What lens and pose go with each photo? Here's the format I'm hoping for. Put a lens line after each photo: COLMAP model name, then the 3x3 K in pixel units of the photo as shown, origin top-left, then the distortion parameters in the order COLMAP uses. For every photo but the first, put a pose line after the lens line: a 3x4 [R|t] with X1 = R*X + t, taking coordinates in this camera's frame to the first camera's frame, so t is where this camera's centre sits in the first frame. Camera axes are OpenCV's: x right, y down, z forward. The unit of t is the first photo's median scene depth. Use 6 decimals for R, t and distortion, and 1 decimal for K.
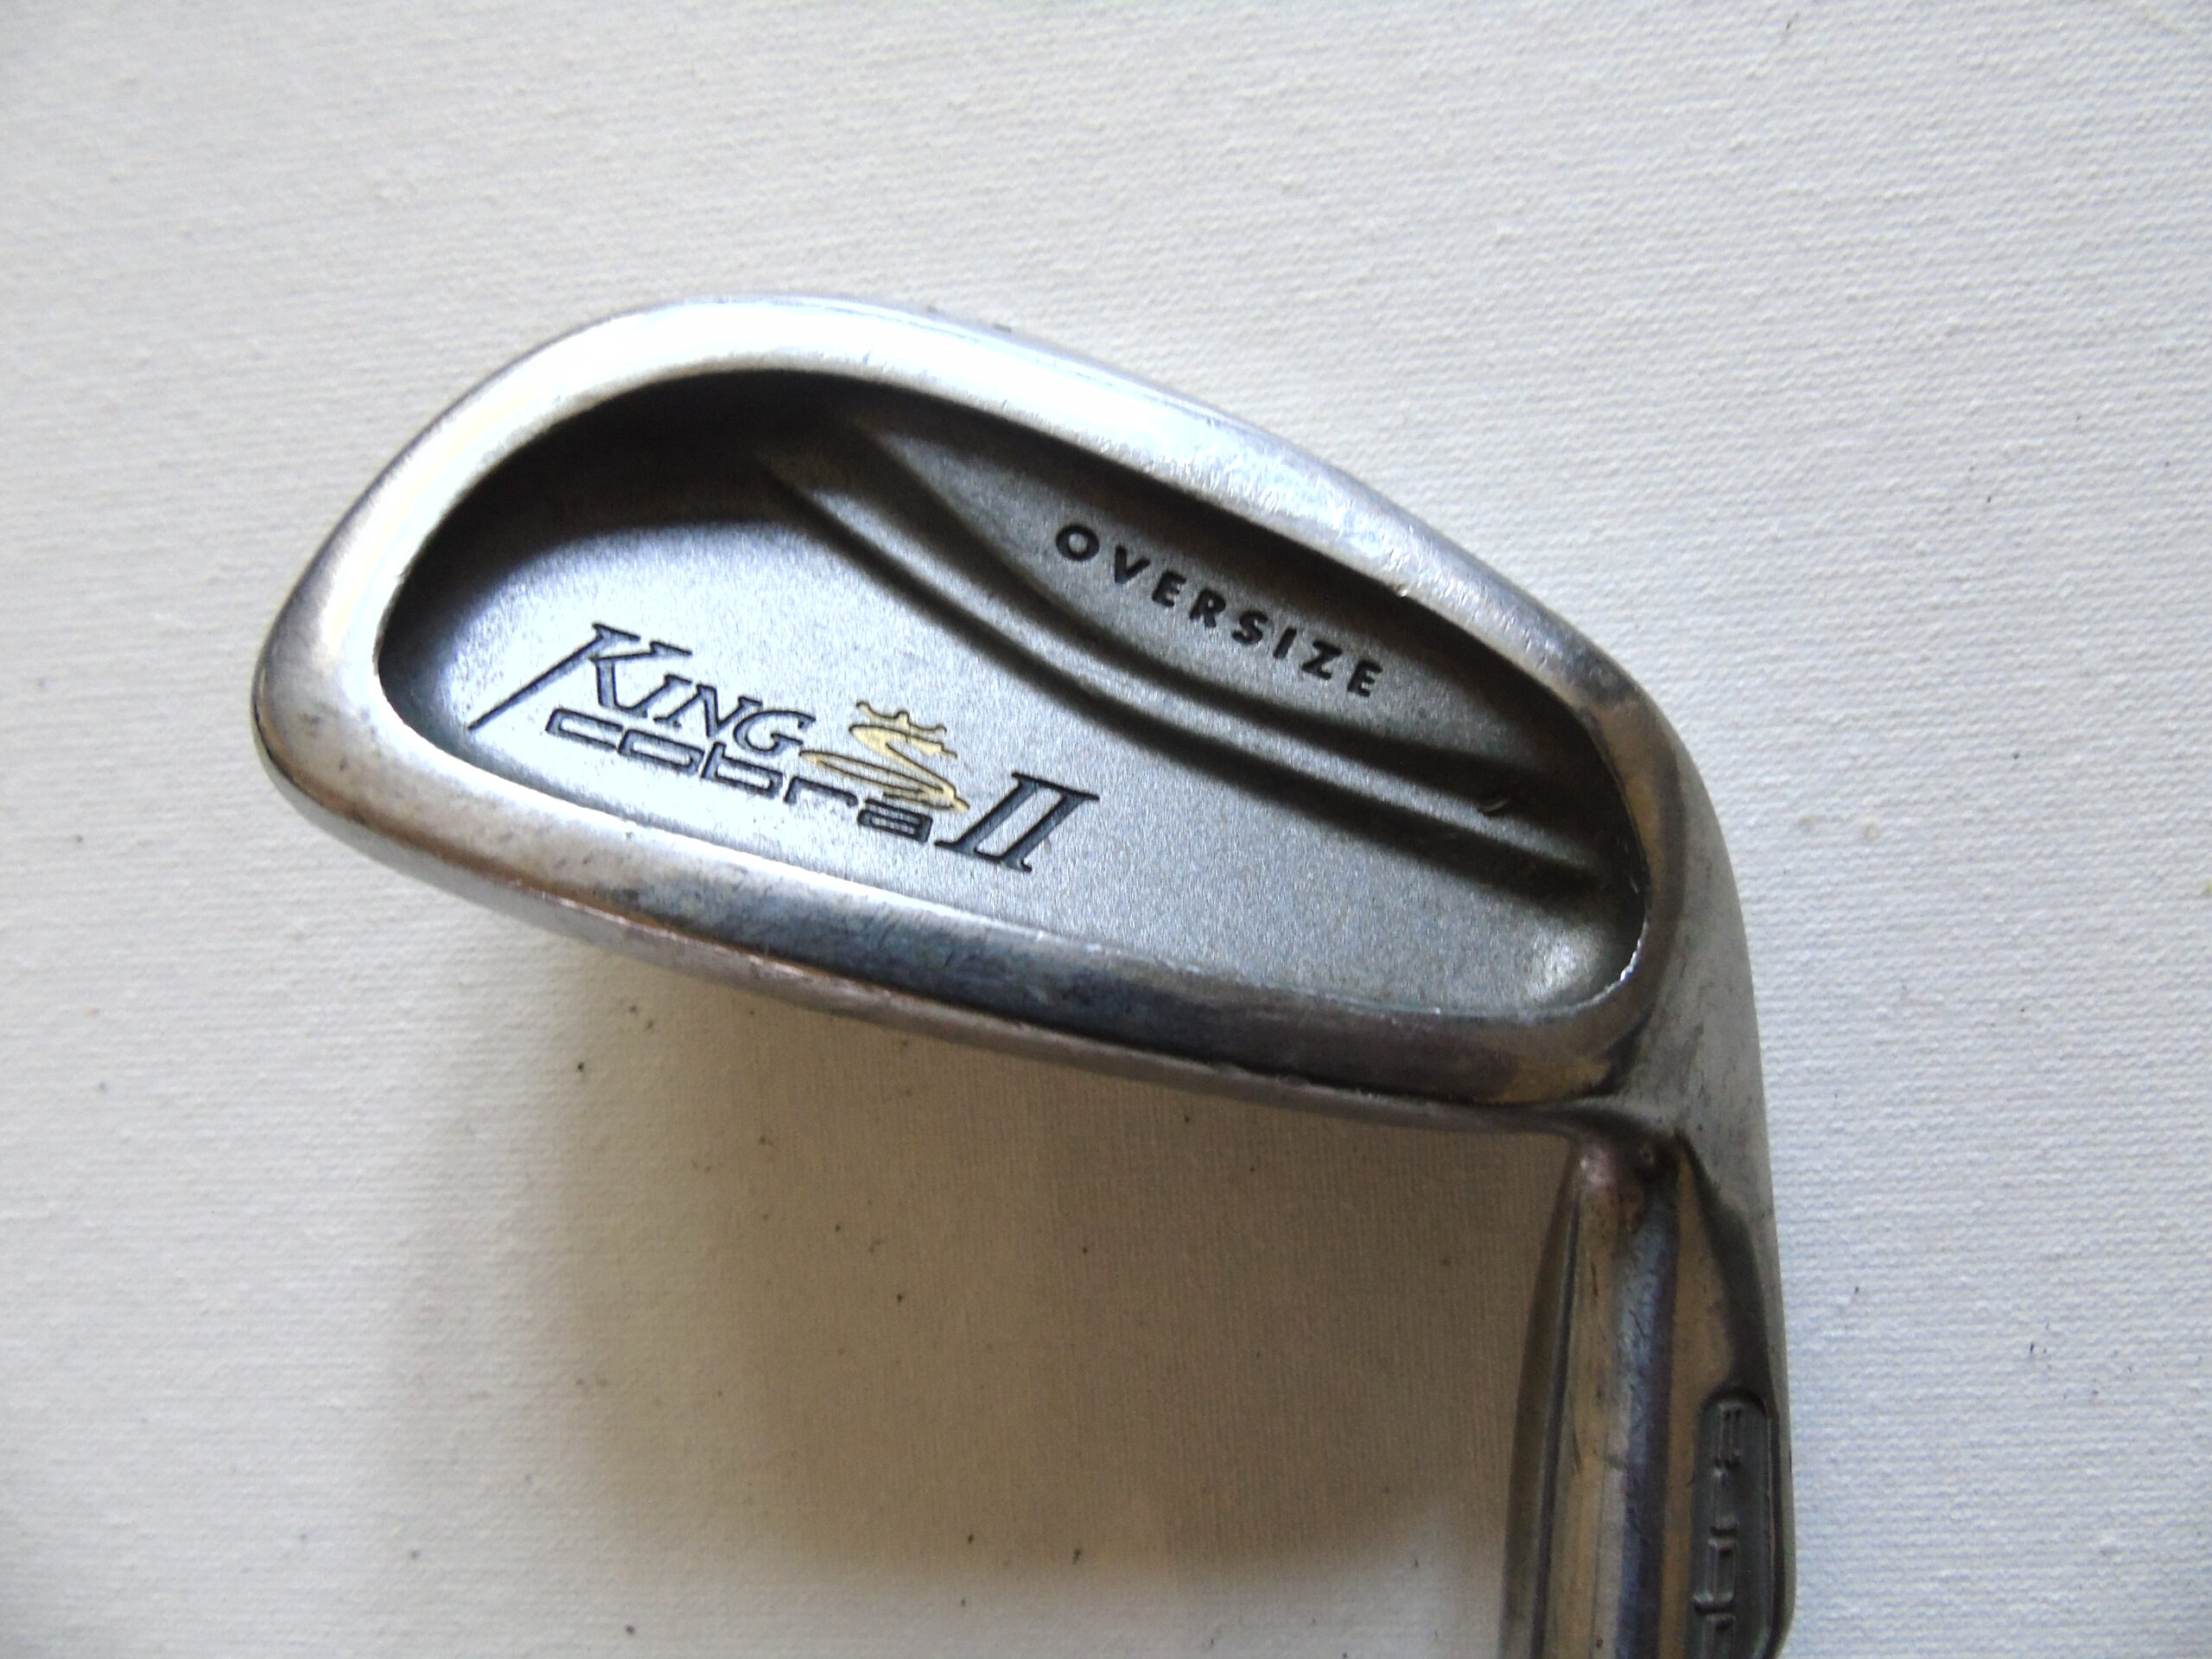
lens RADIAL K [[1623.1, 0, 1108.3], [0, 1623.1, 824.5], [0, 0, 1]] dist [0.007011, -0.008535]
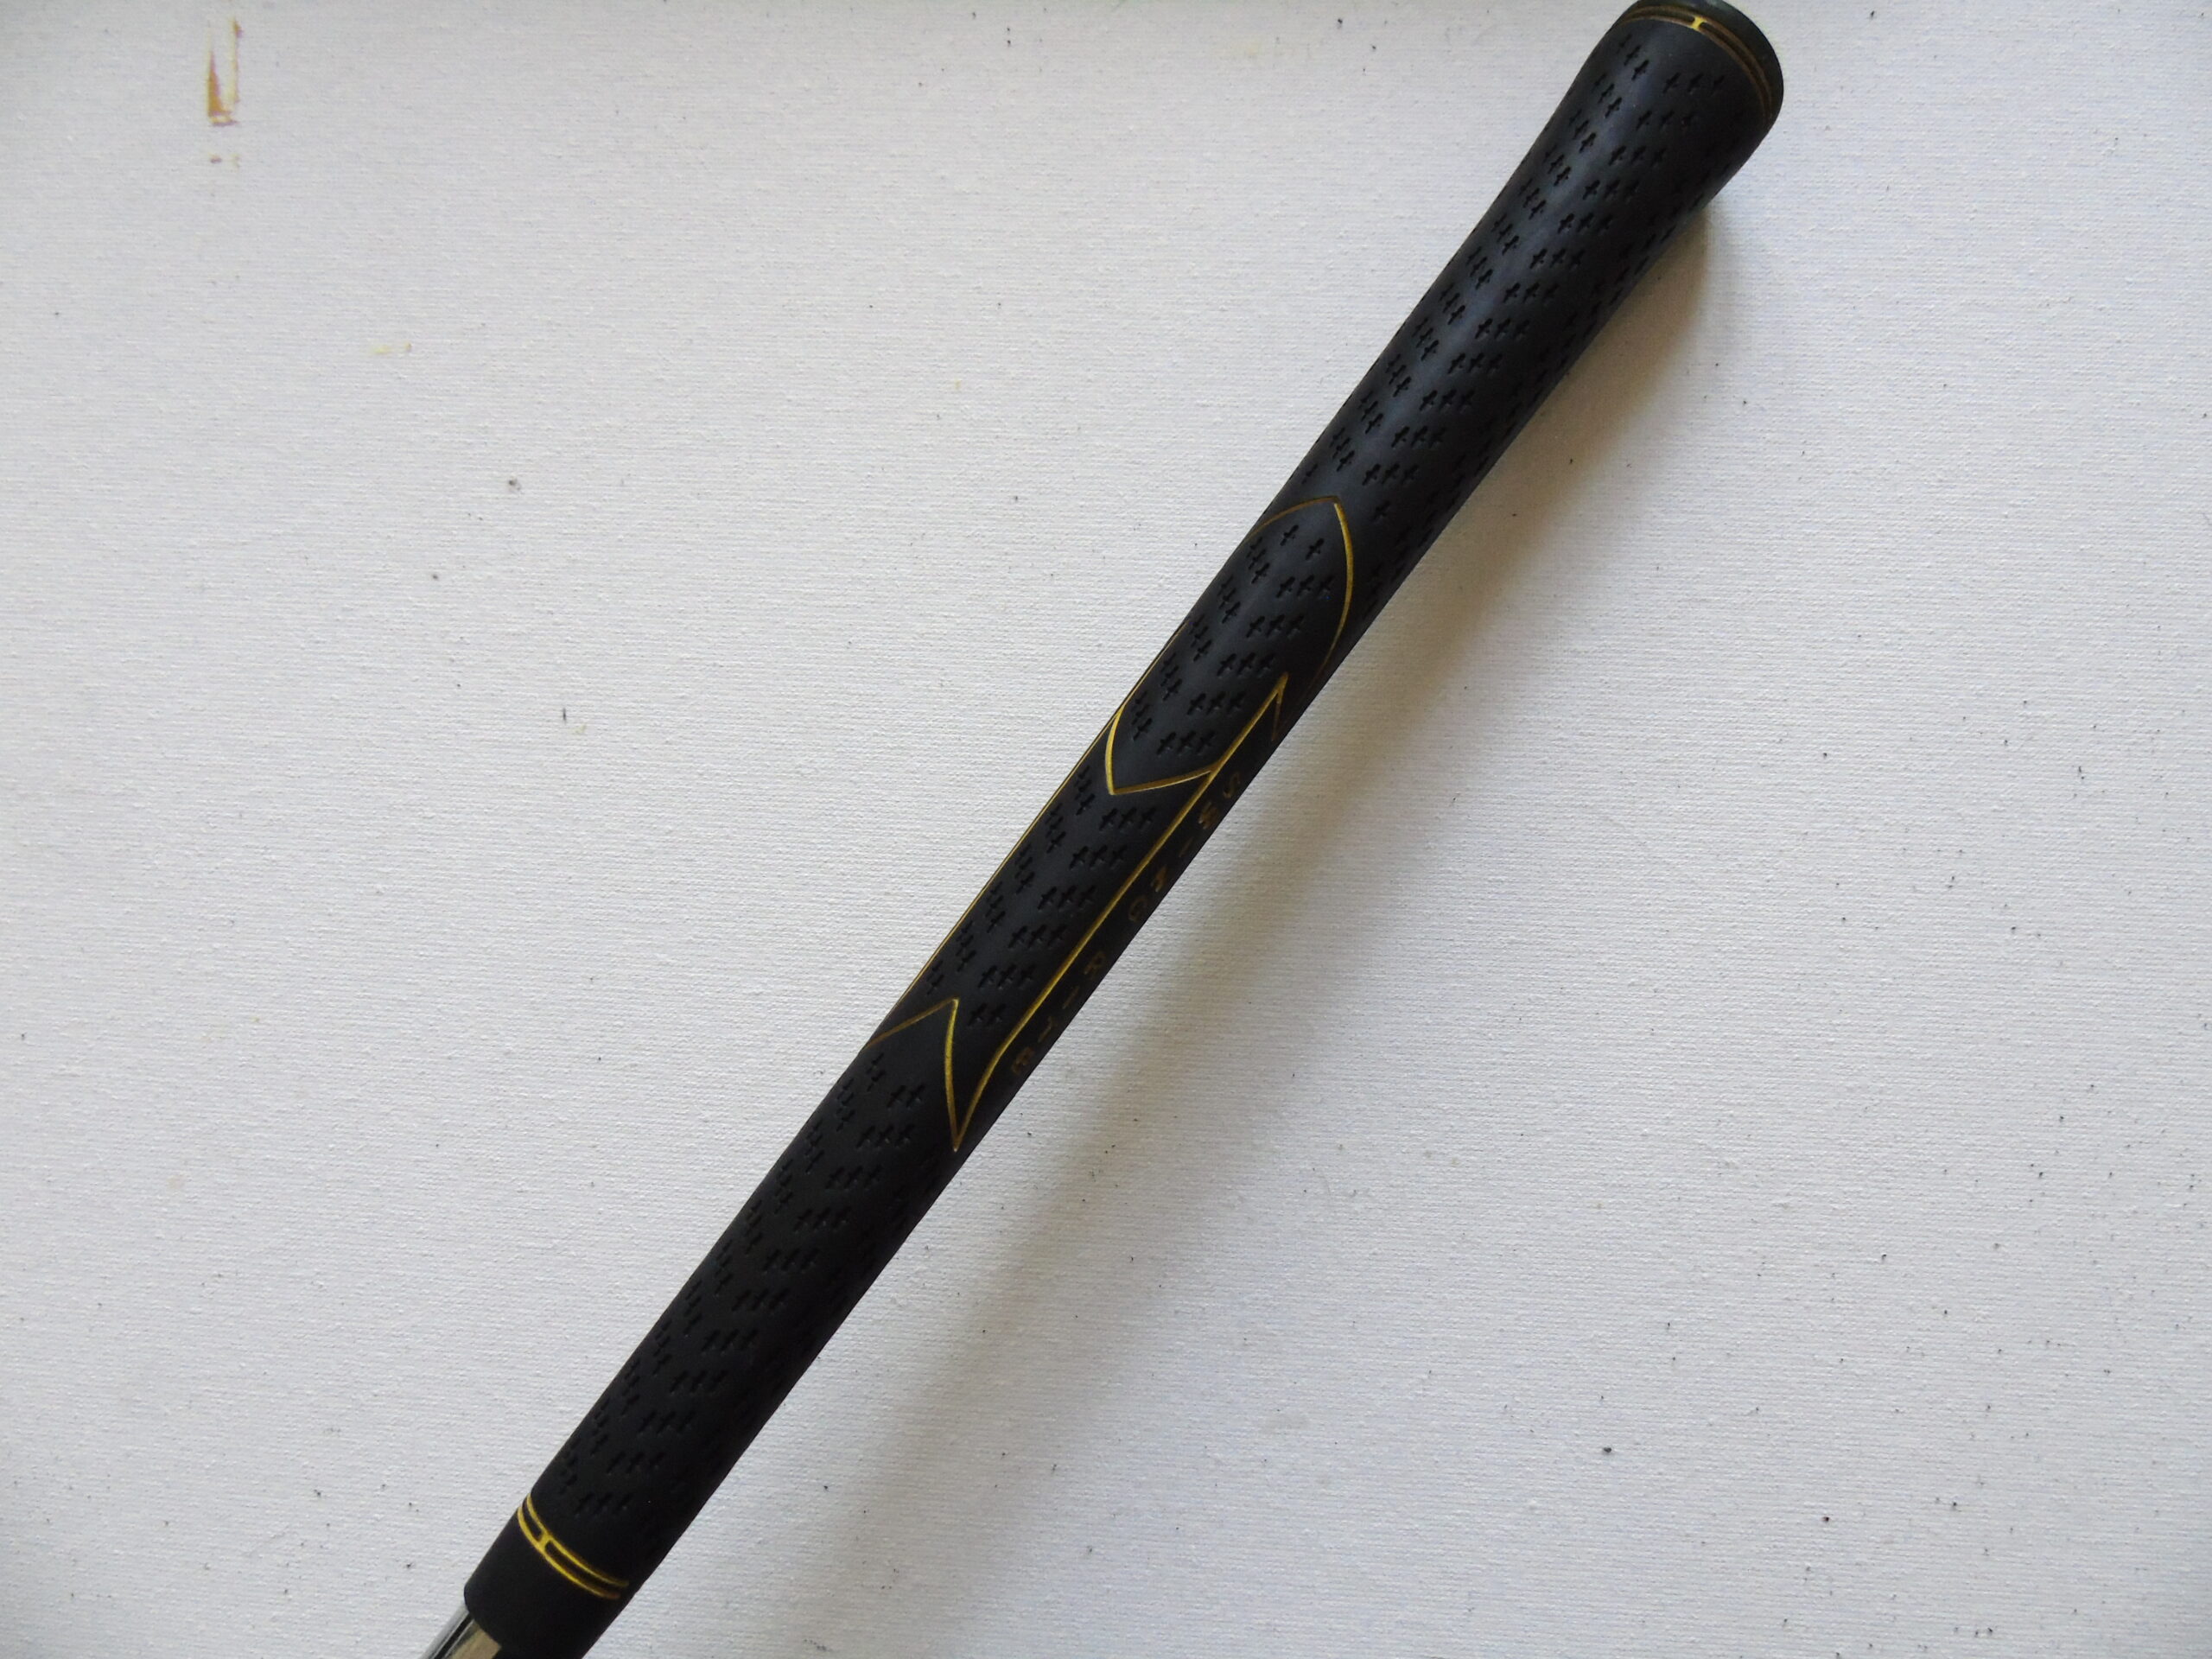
lens RADIAL K [[1623.1, 0, 1105.2], [0, 1623.1, 839.2], [0, 0, 1]] dist [0.007011, -0.008535]
pose [[0.991498, 0.121398, 0.046846, -0.157586], [-0.117005, 0.989291, -0.087251, -0.177194], [-0.056937, 0.081028, 0.995084, -1.185450]]
